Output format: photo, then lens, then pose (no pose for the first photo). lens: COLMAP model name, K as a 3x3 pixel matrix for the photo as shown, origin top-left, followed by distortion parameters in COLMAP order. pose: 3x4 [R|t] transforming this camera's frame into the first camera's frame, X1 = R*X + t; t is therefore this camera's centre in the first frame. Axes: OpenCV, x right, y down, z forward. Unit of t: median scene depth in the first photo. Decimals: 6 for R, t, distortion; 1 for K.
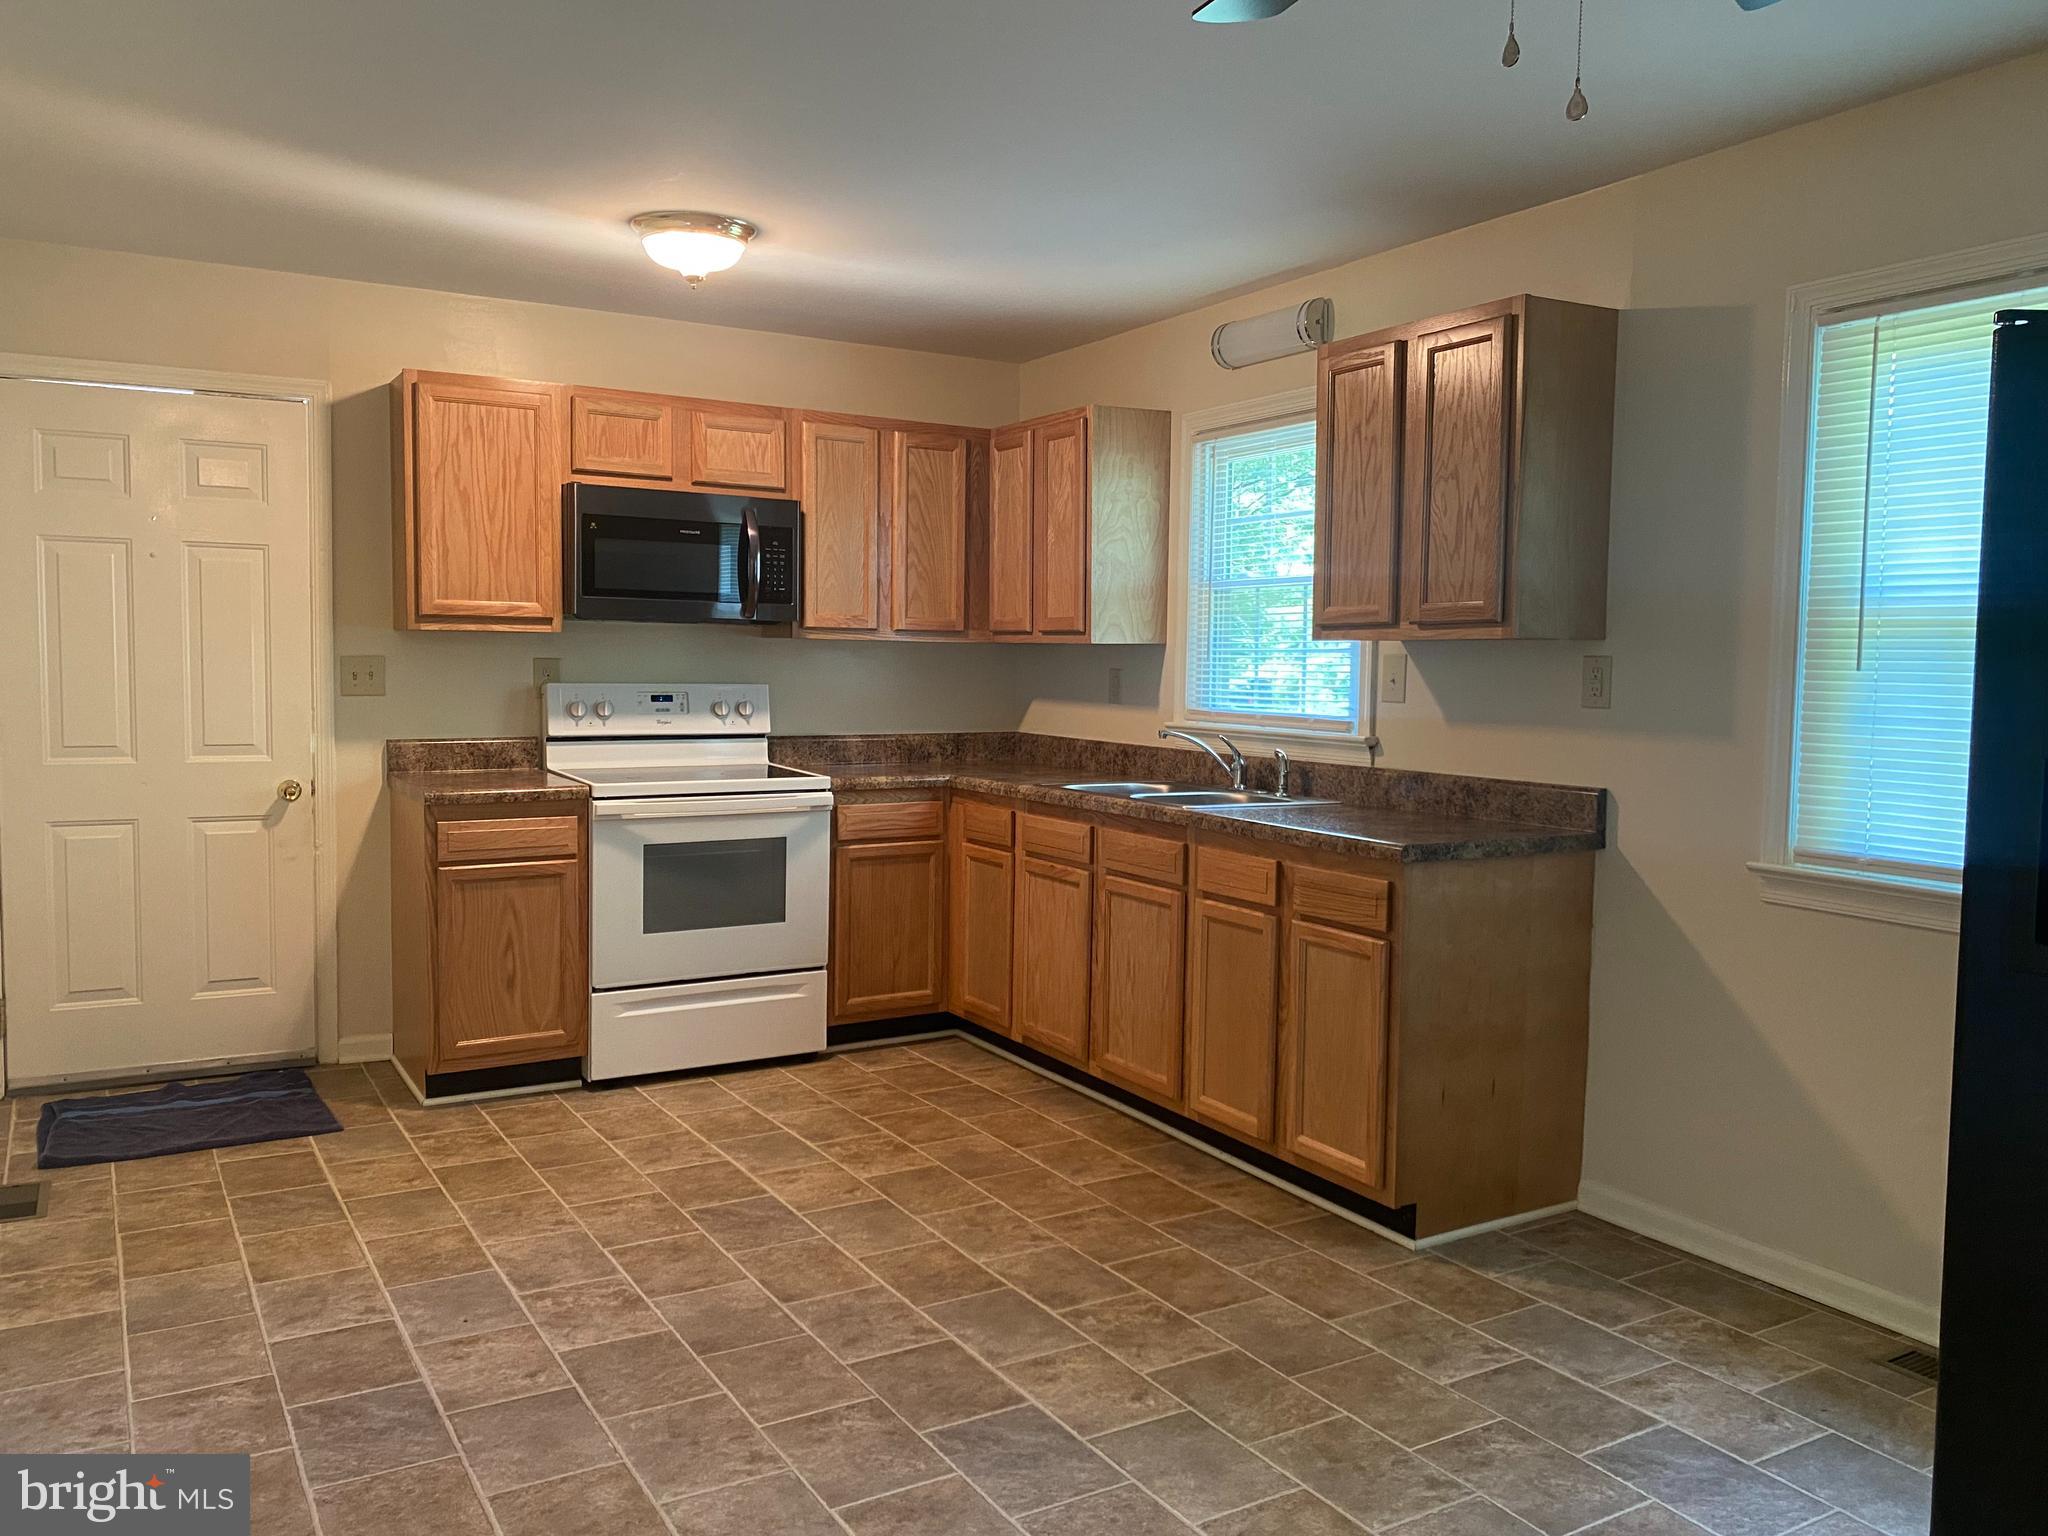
lens RADIAL K [[1570.4, 0, 1011.0], [0, 1570.4, 765.7], [0, 0, 1]] dist [0.028150, -0.006537]
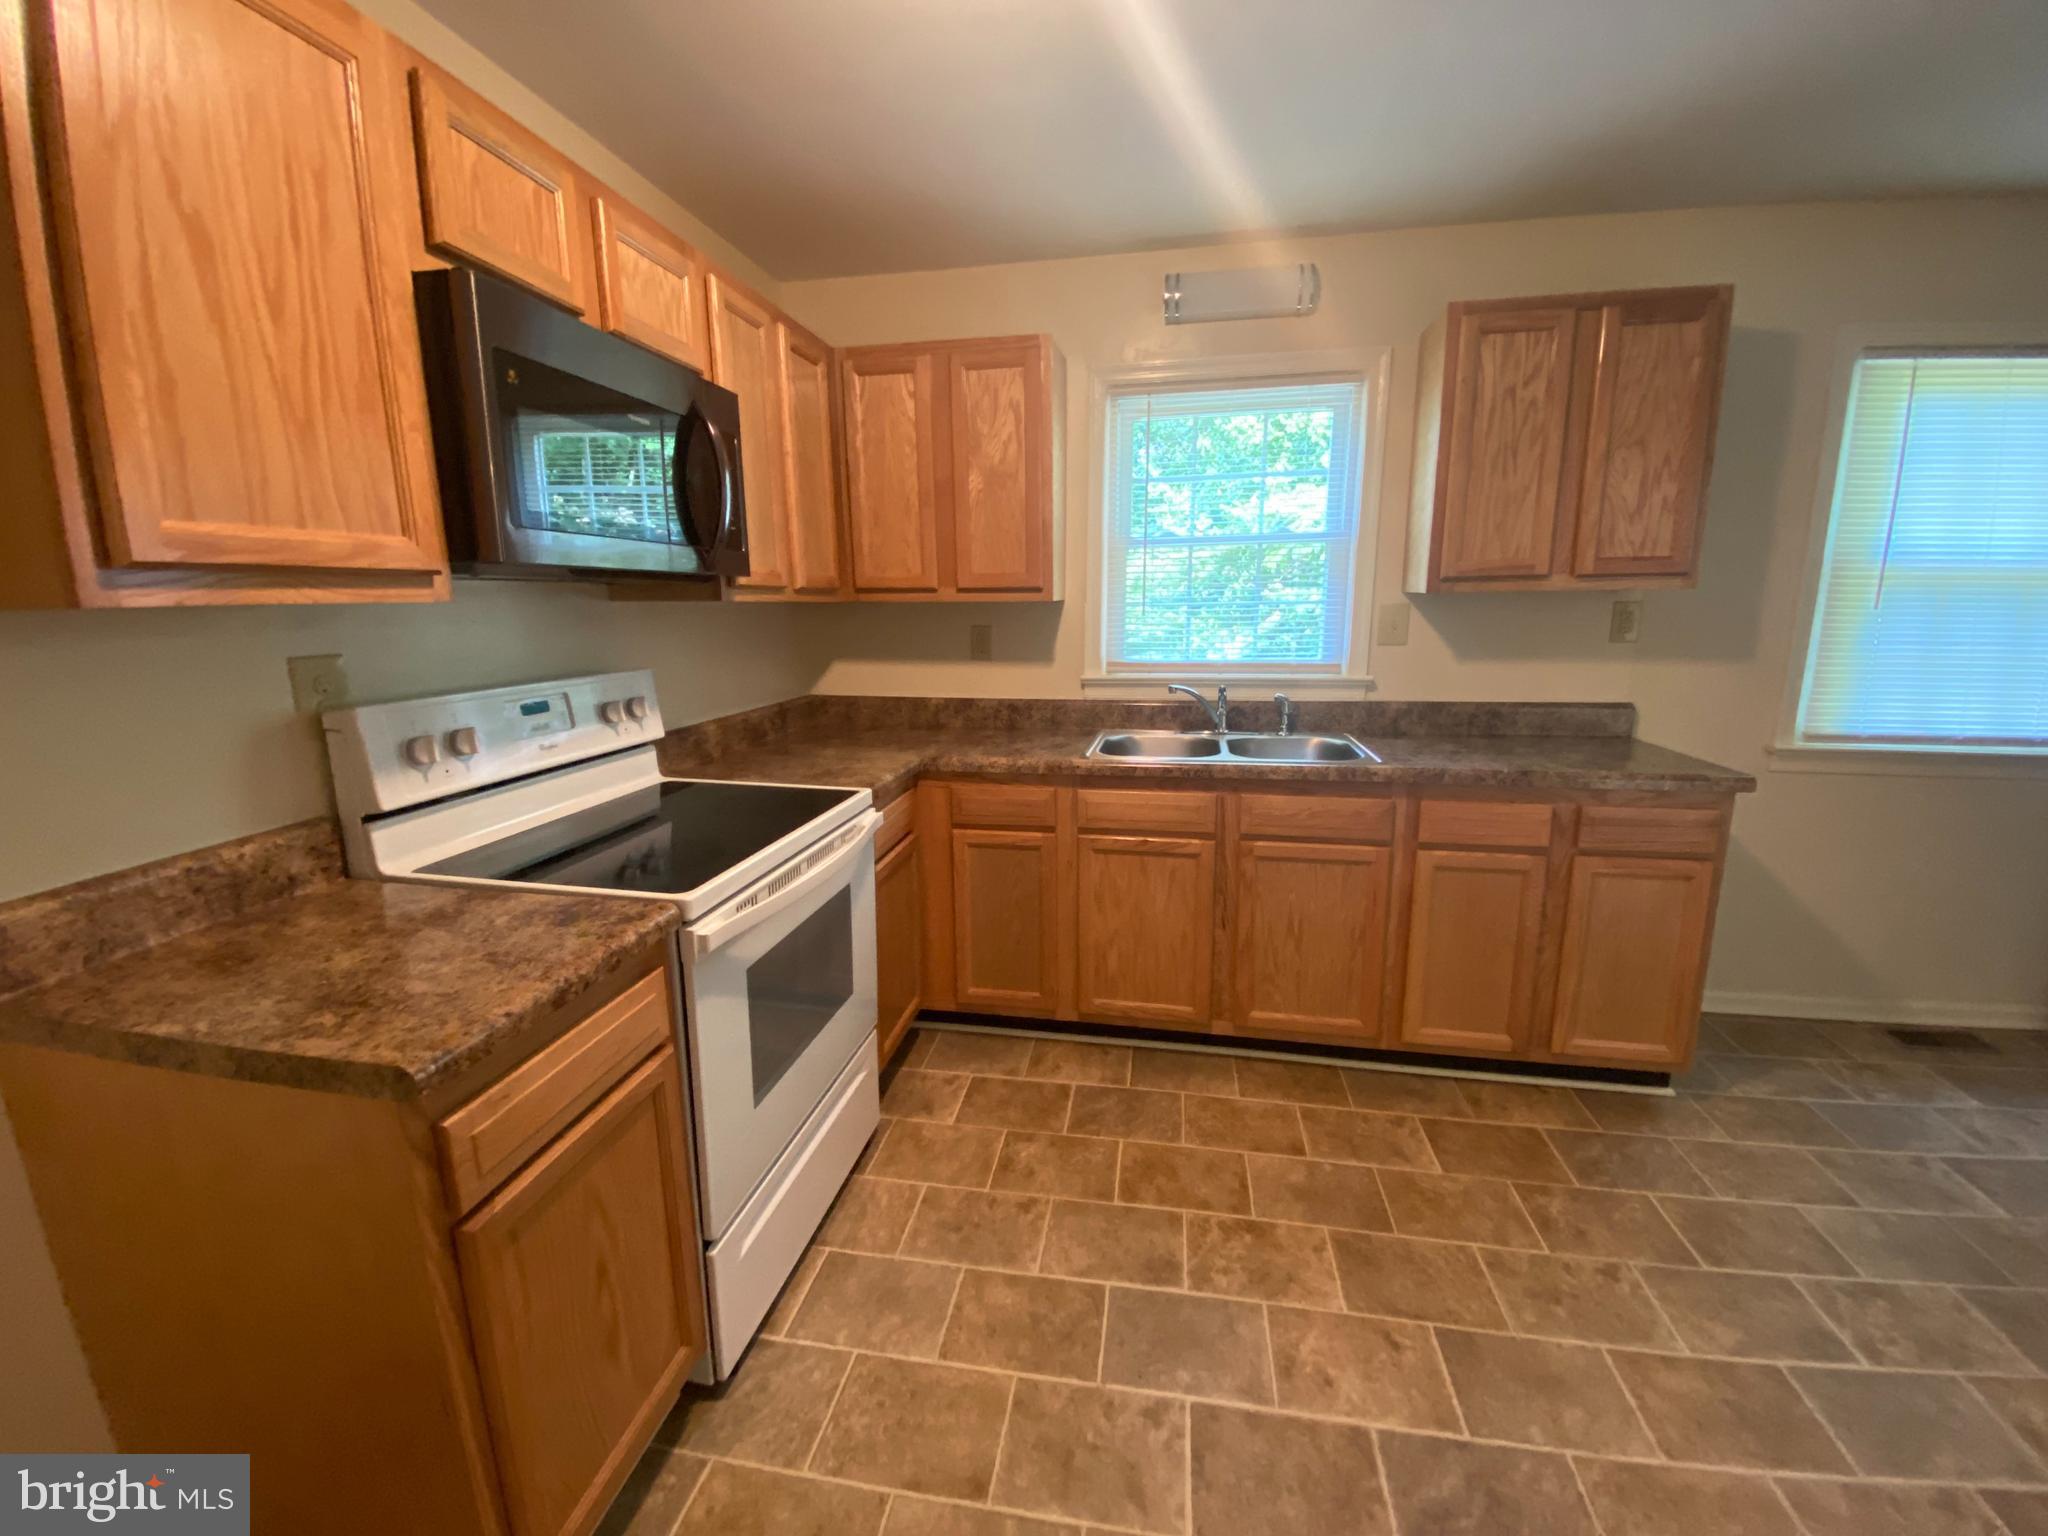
lens RADIAL K [[829.8, 0, 1024.0], [0, 829.8, 768.0], [0, 0, 1]] dist [0.030295, -0.025393]
pose [[0.650011, -0.171497, 0.740321, -0.455732], [0.073130, 0.983798, 0.163689, -0.079107], [-0.756398, -0.052260, 0.652021, 0.861963]]
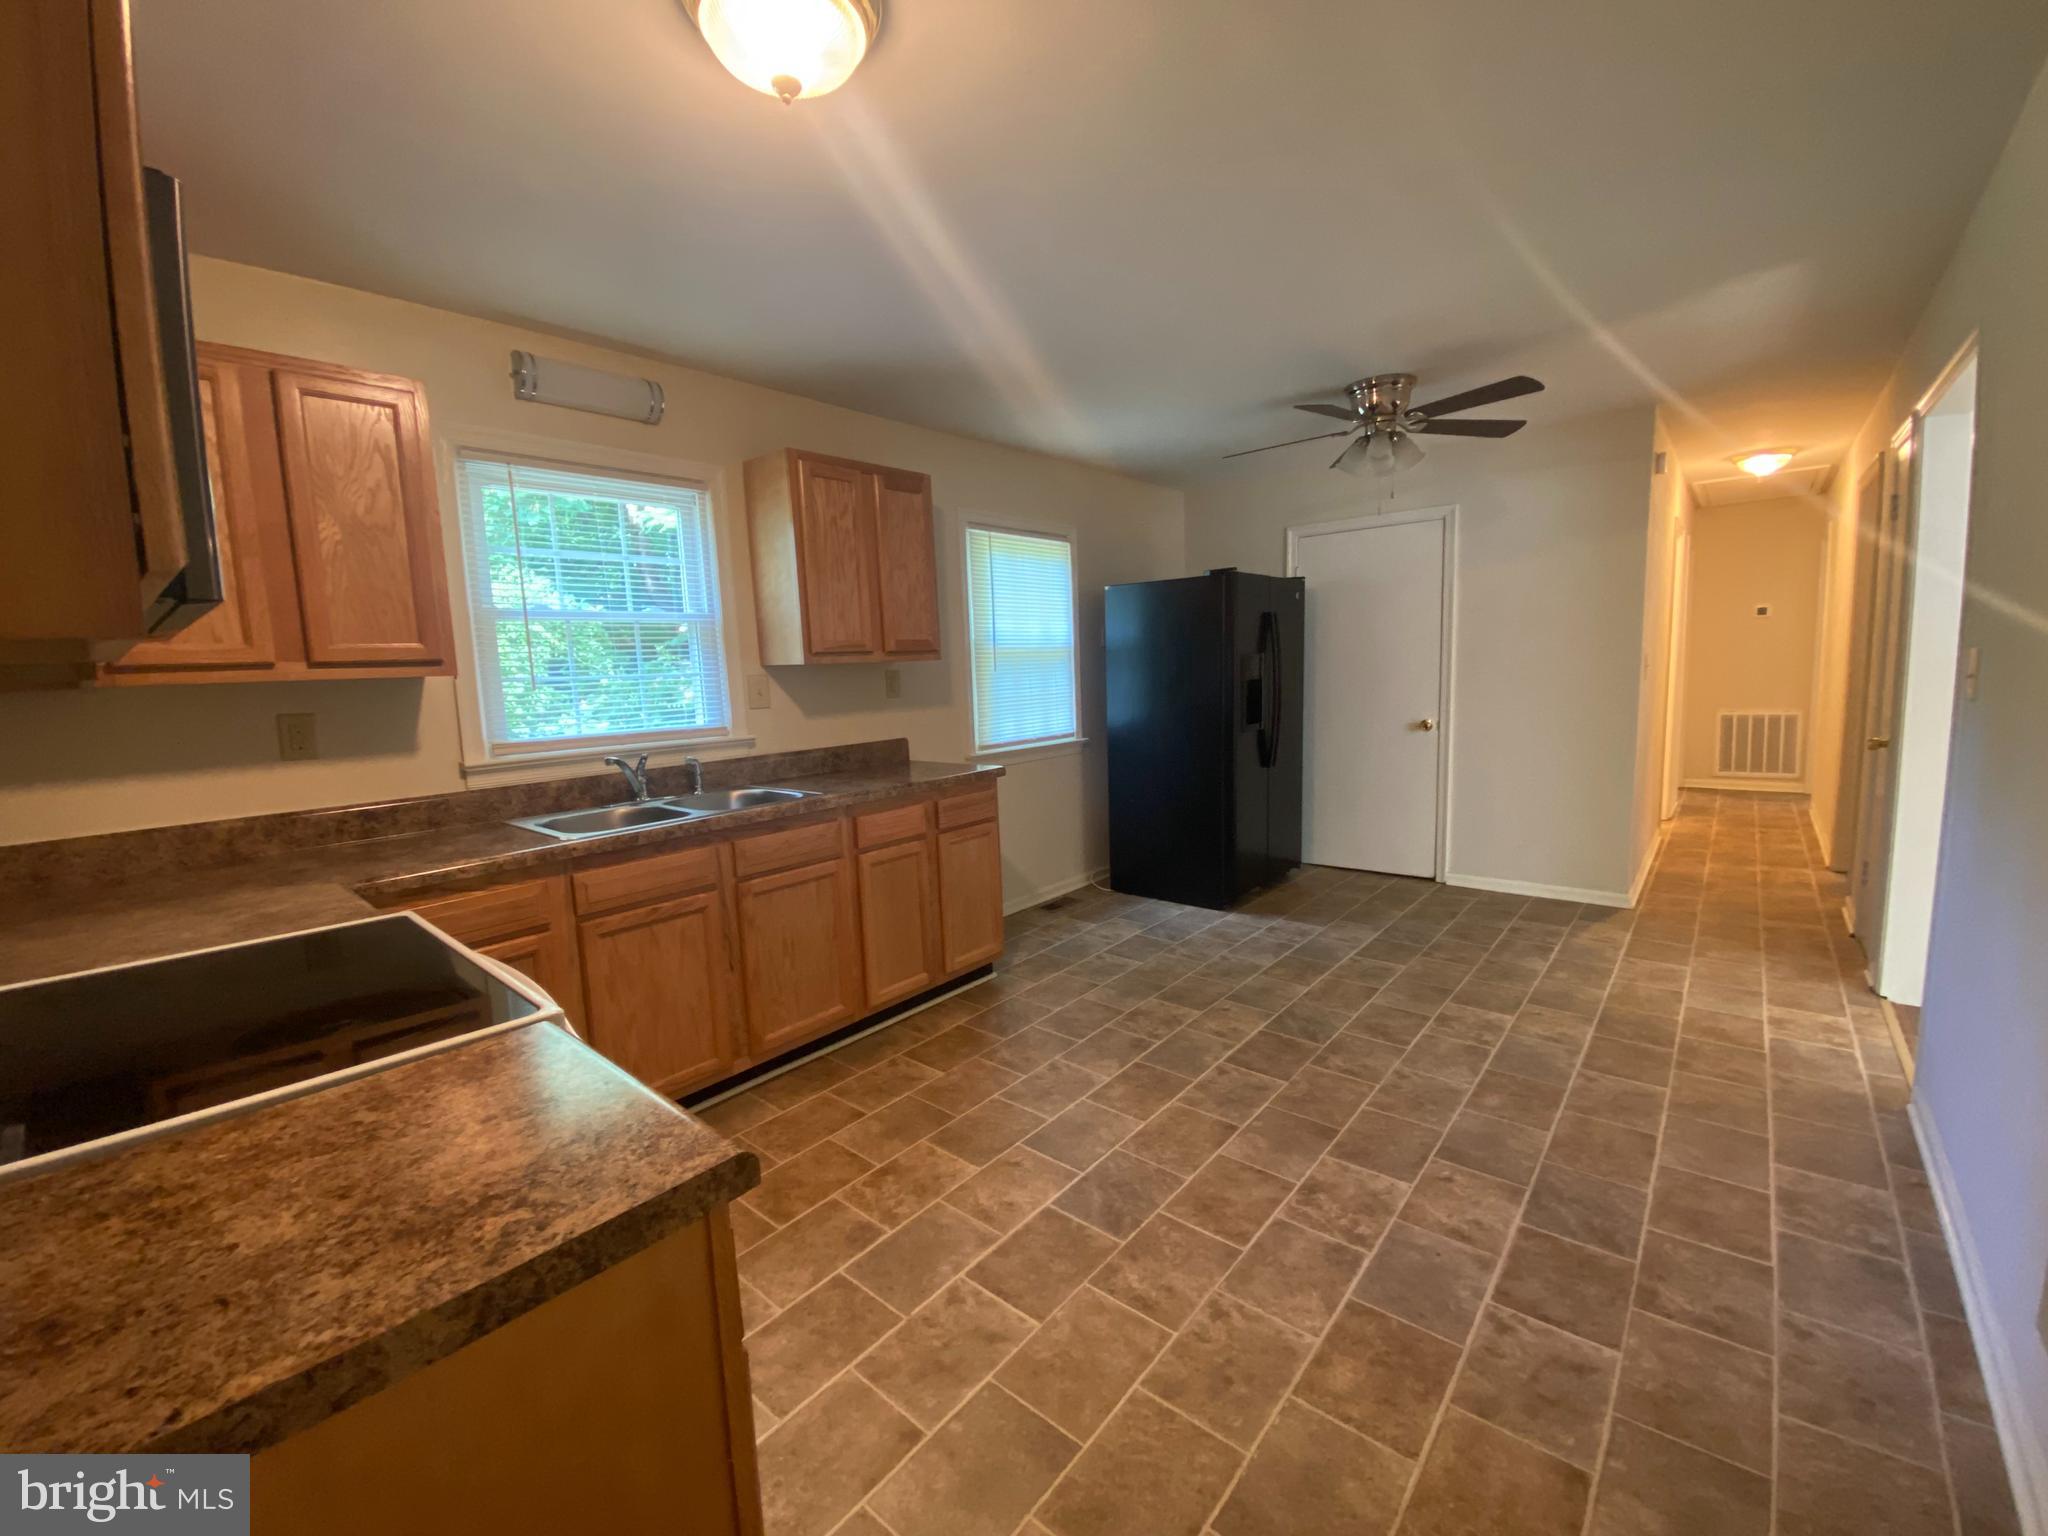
lens RADIAL K [[829.8, 0, 1024.0], [0, 829.8, 768.0], [0, 0, 1]] dist [0.030295, -0.025393]
pose [[-0.324751, -0.117095, 0.938523, -0.600185], [0.102467, 0.982110, 0.157989, -0.089157], [-0.940232, 0.147475, -0.306943, 1.100347]]
